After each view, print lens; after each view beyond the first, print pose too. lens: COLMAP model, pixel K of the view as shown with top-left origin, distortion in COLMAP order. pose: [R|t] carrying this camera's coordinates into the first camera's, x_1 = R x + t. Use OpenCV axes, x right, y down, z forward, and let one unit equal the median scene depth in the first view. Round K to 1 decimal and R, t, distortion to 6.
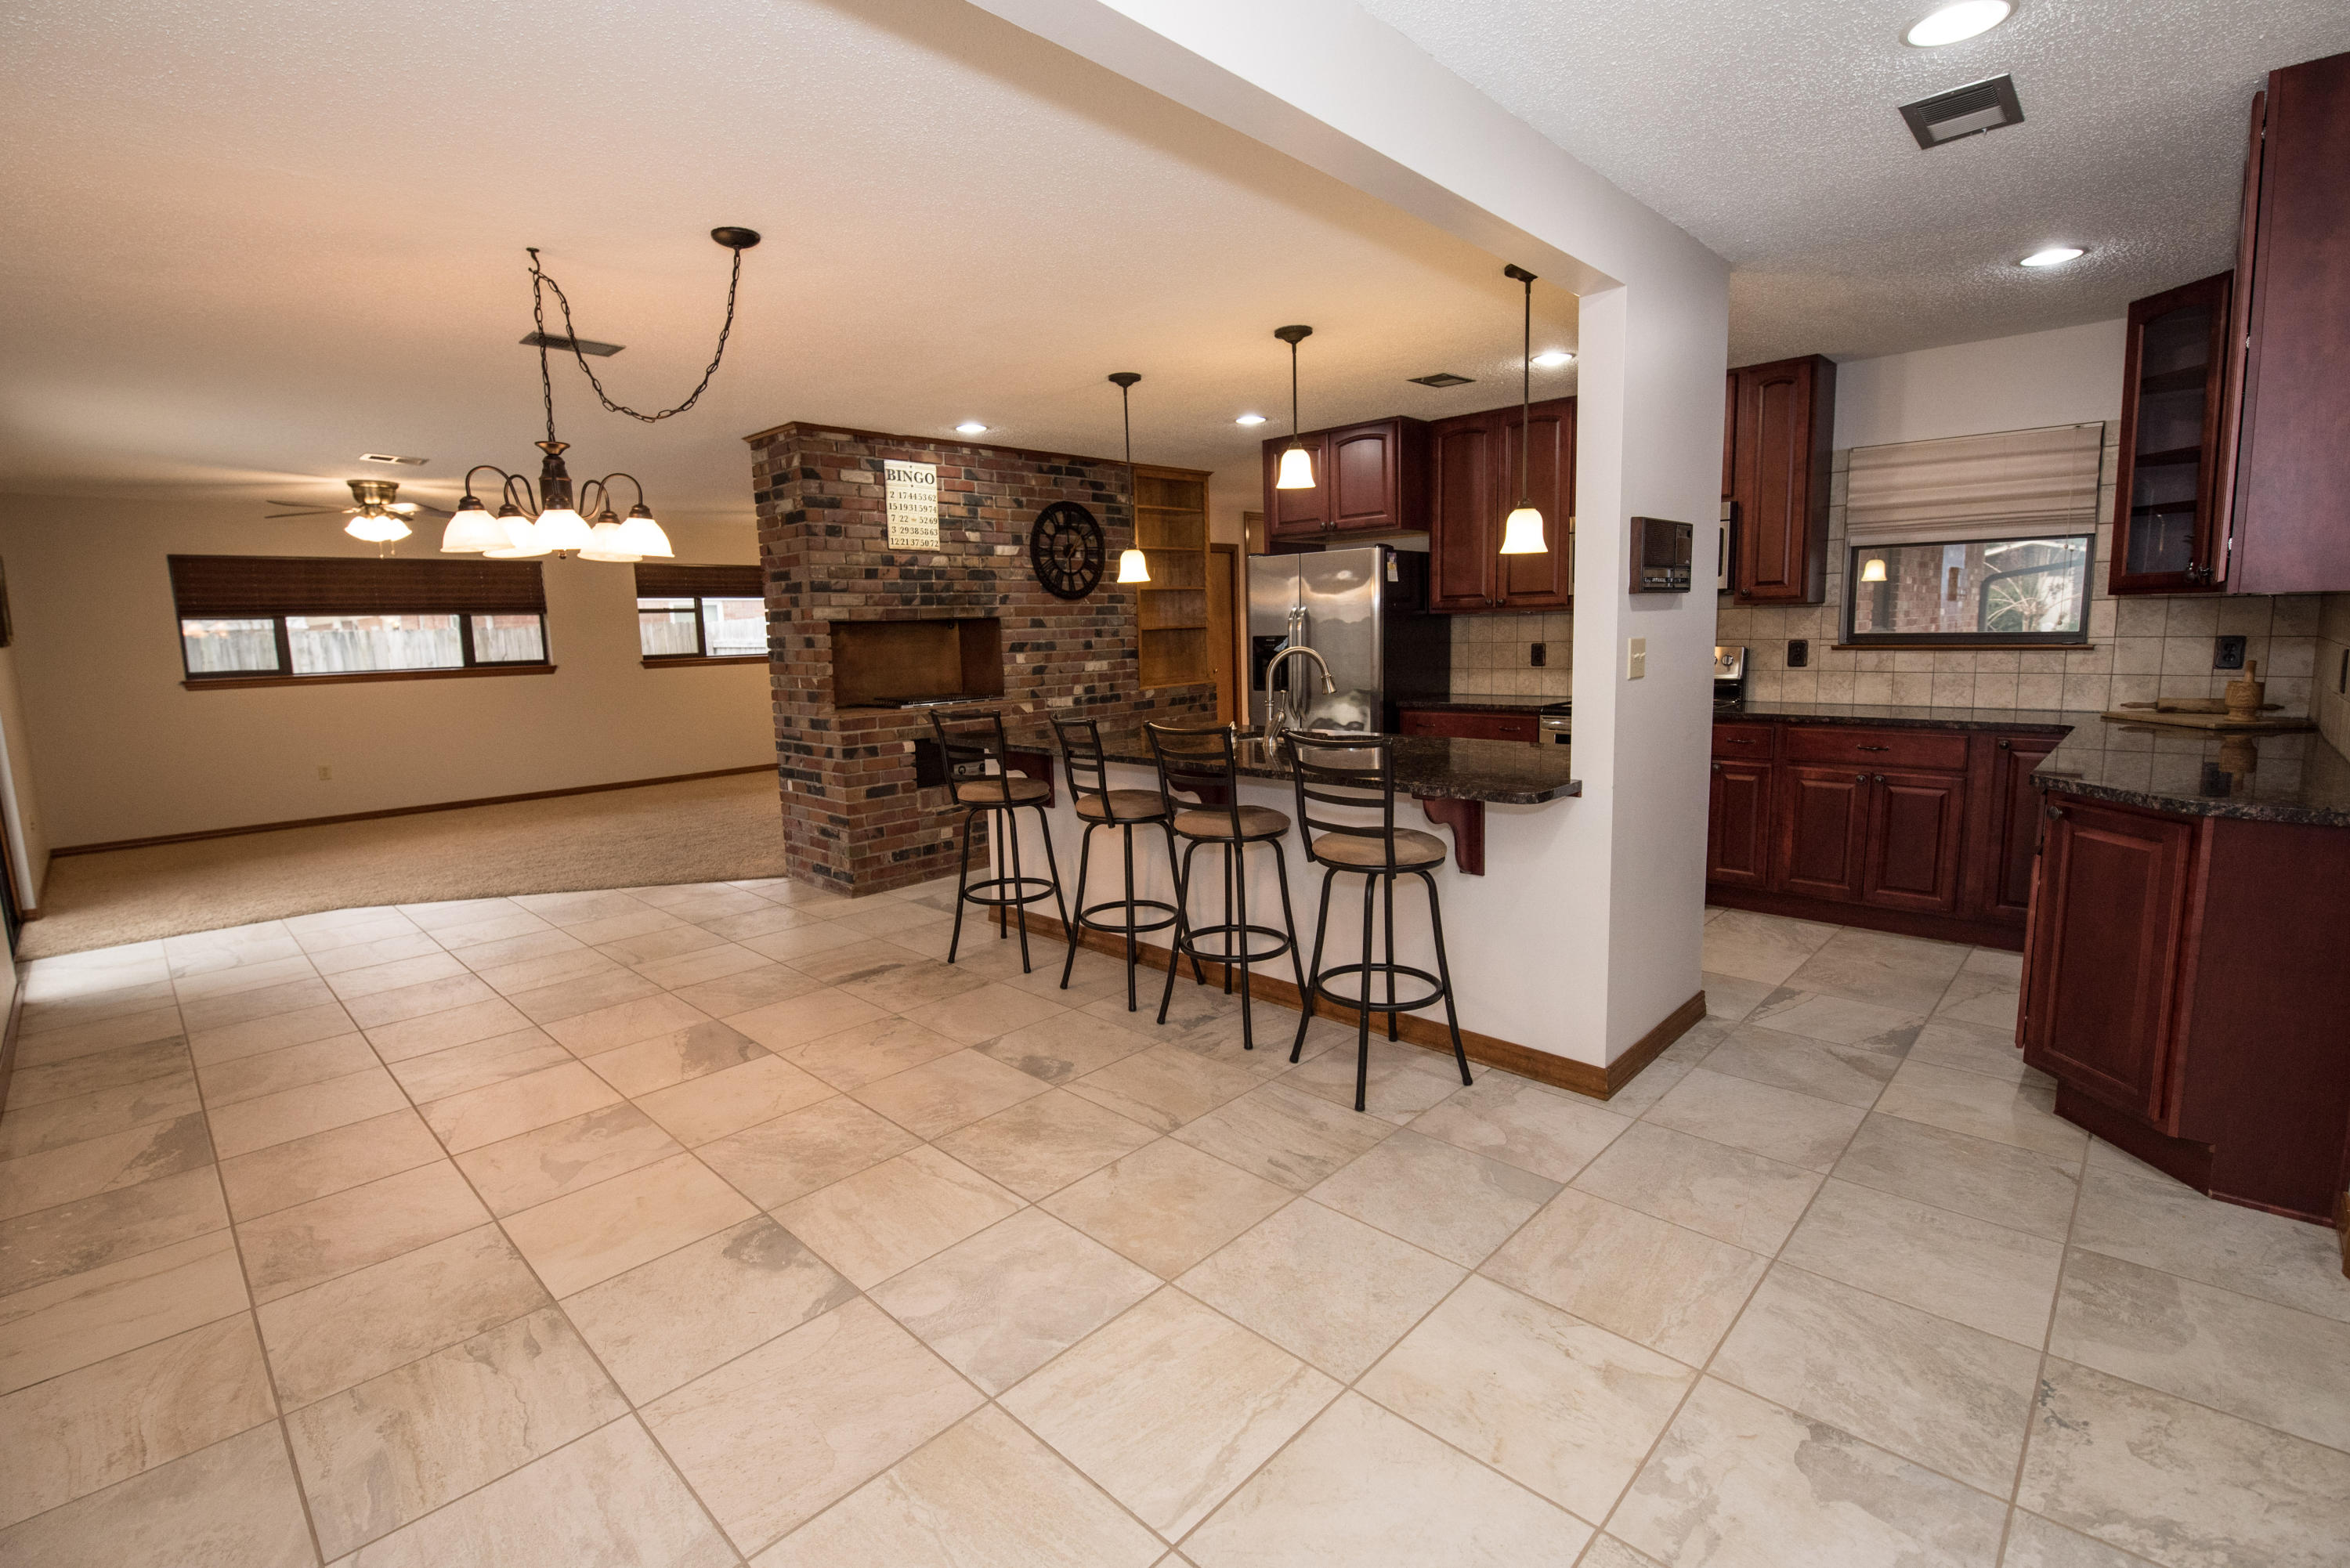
lens RADIAL K [[1042.6, 0, 1172.9], [0, 1042.6, 770.8], [0, 0, 1]] dist [-0.001532, -0.005690]
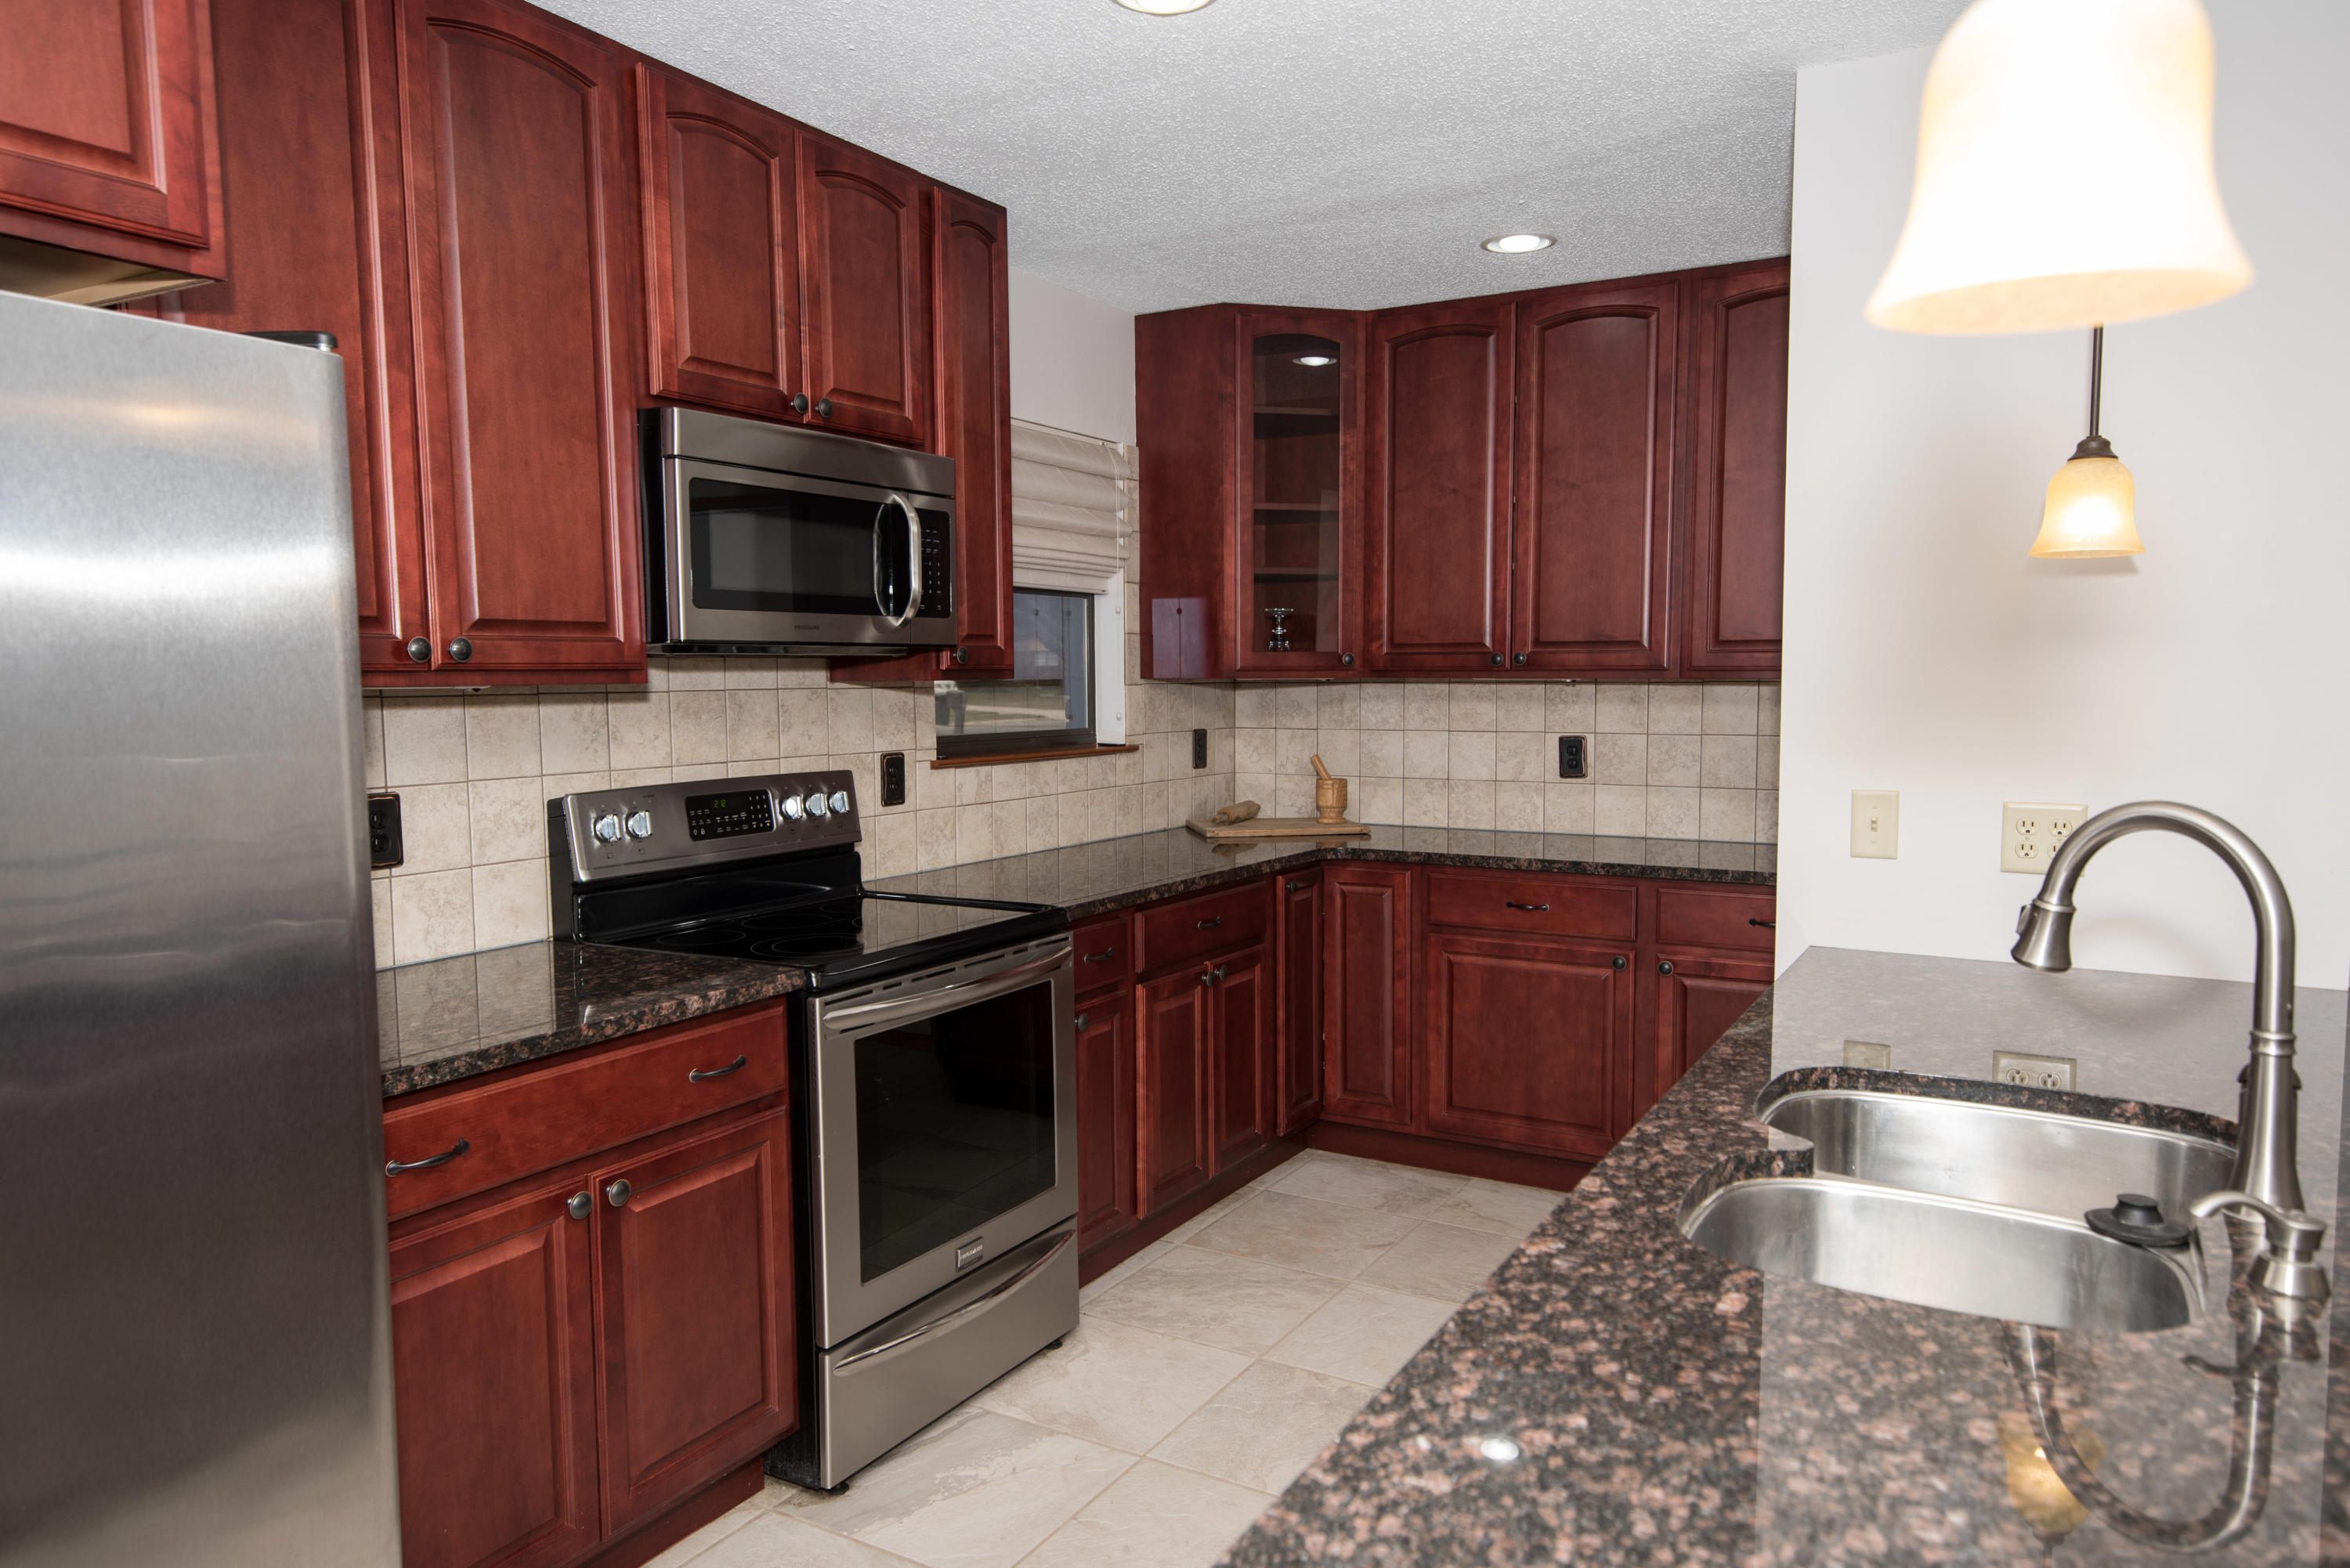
lens RADIAL K [[1527.9, 0, 1184.5], [0, 1527.9, 801.4], [0, 0, 1]] dist [0.026110, 0.001740]
pose [[-0.239283, -0.054852, 0.969399, -0.132893], [0.145201, 0.985154, 0.091584, -0.133134], [-0.960031, 0.162672, -0.227766, 0.924457]]
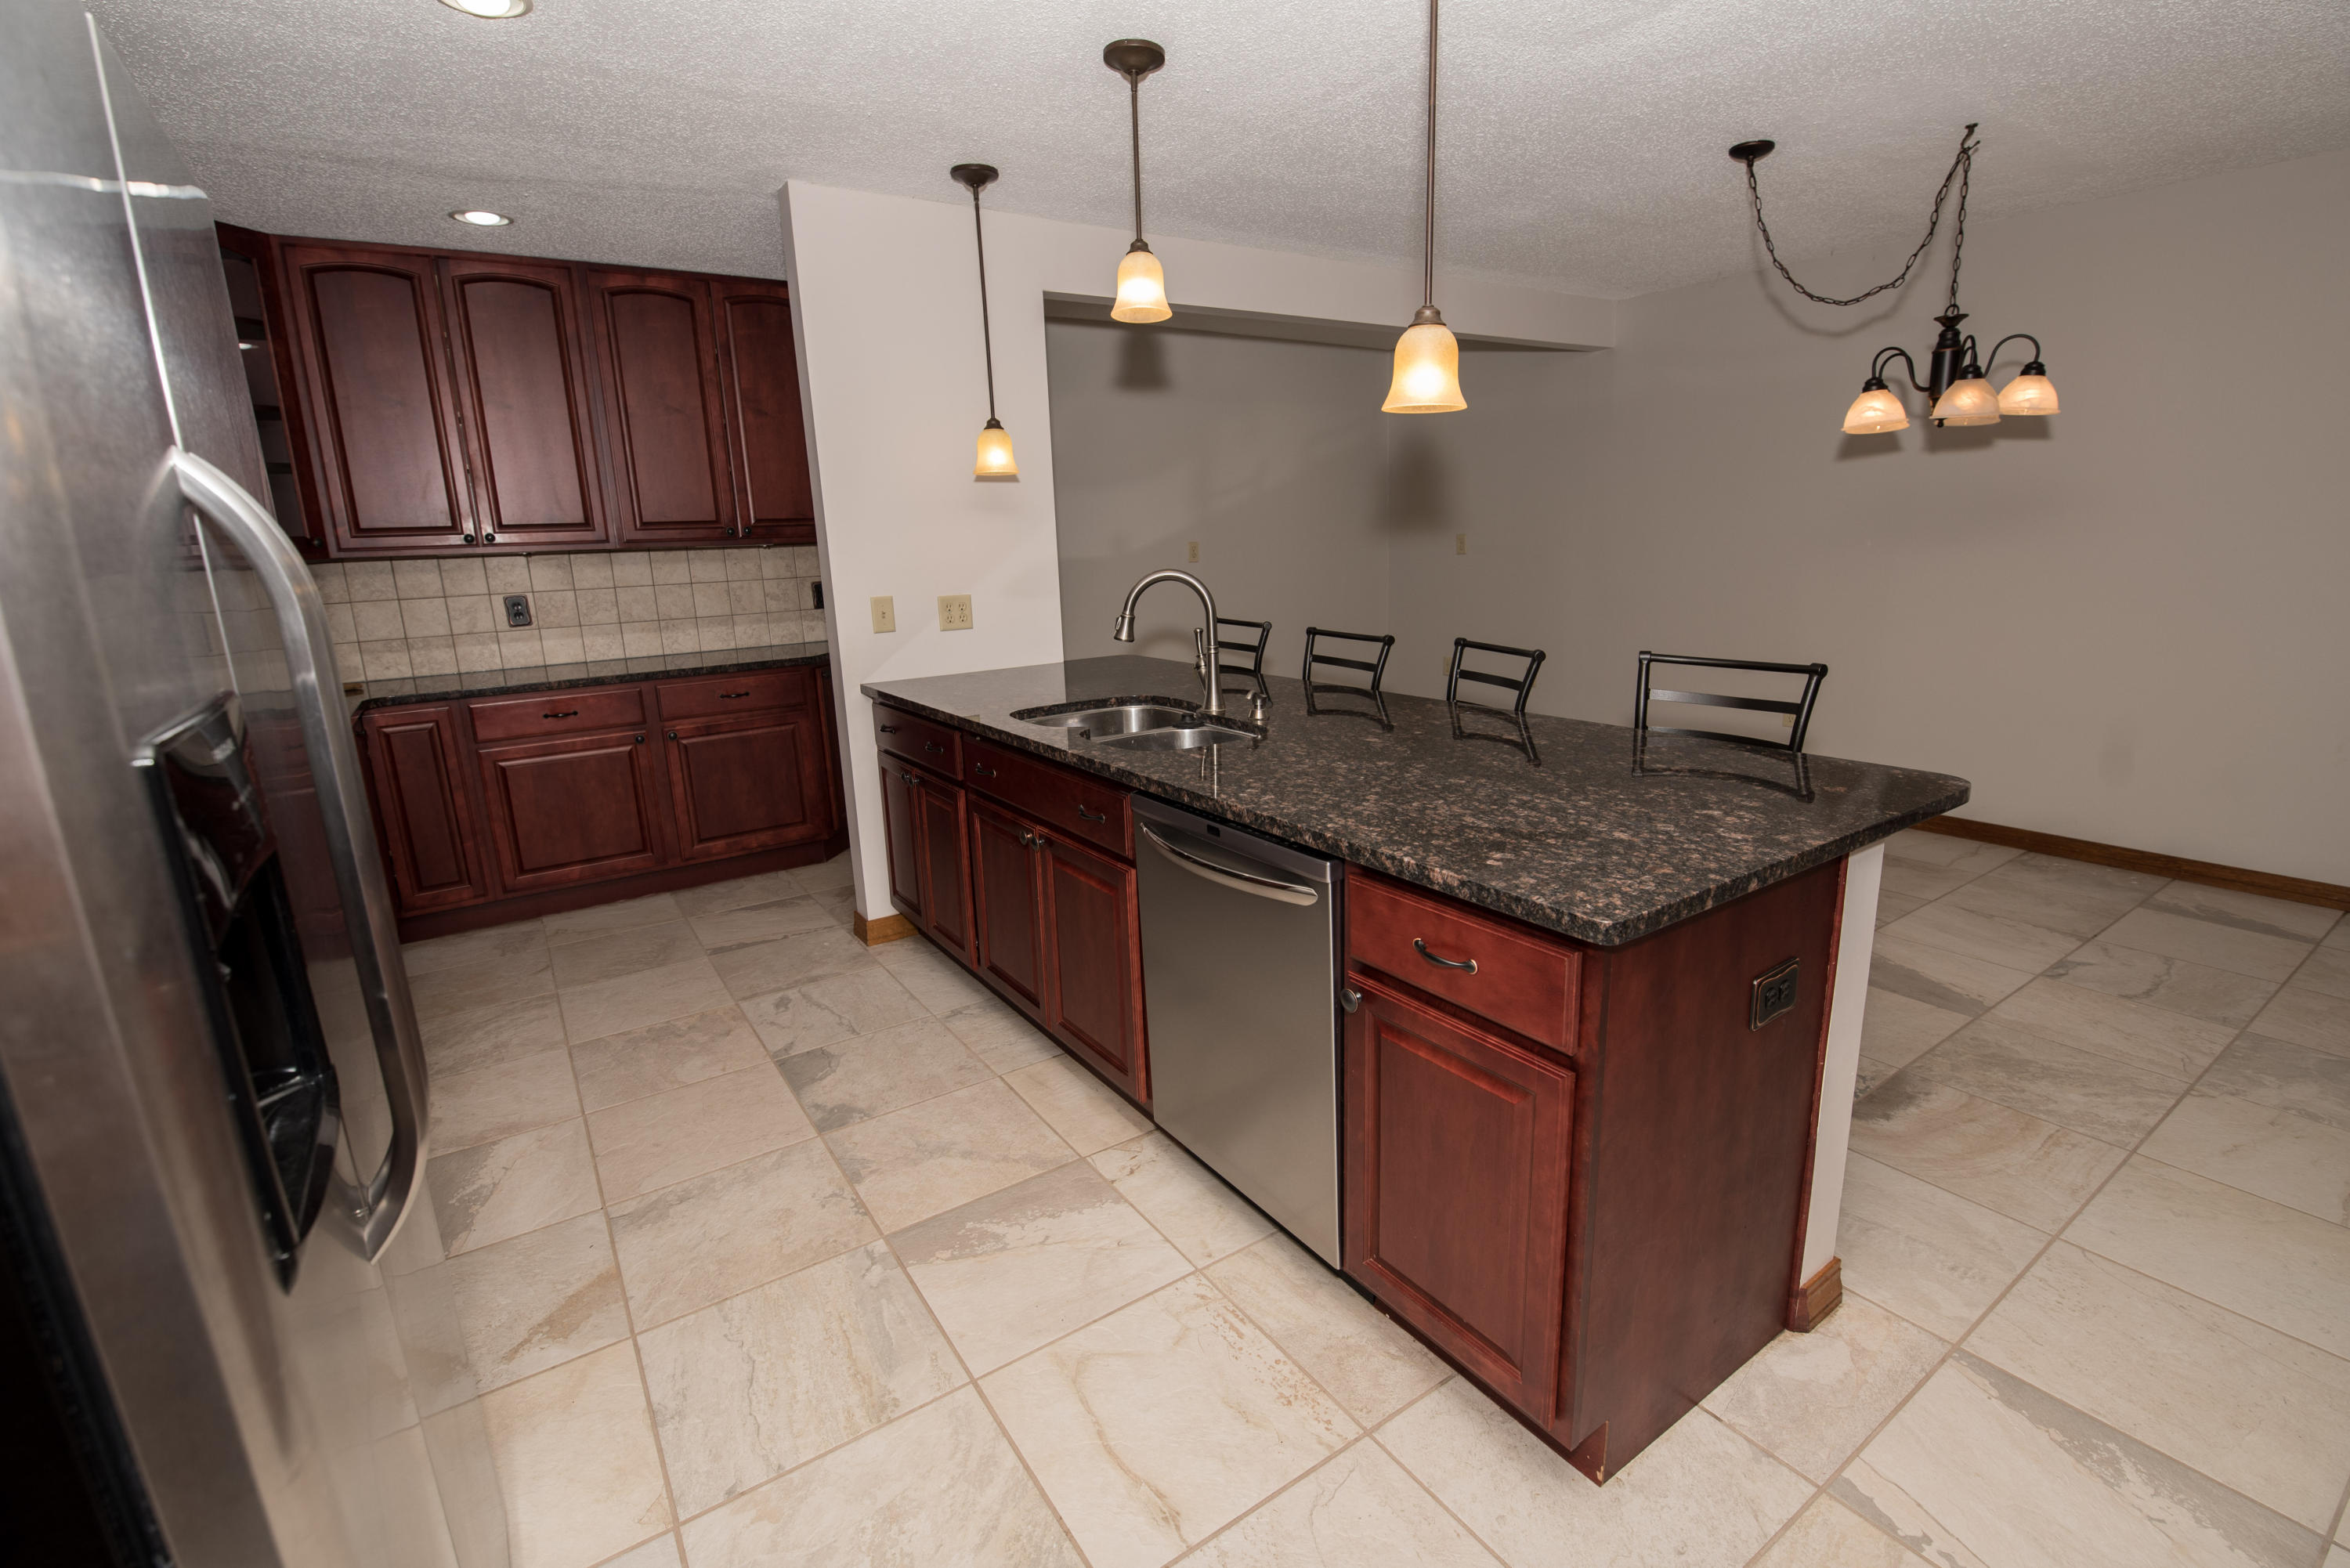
lens RADIAL K [[1042.6, 0, 1172.9], [0, 1042.6, 770.8], [0, 0, 1]] dist [-0.001532, -0.005690]
pose [[-0.975582, 0.011754, 0.219320, -0.024413], [0.089813, 0.932612, 0.349526, -0.165990], [-0.200432, 0.360690, -0.910895, 1.177301]]
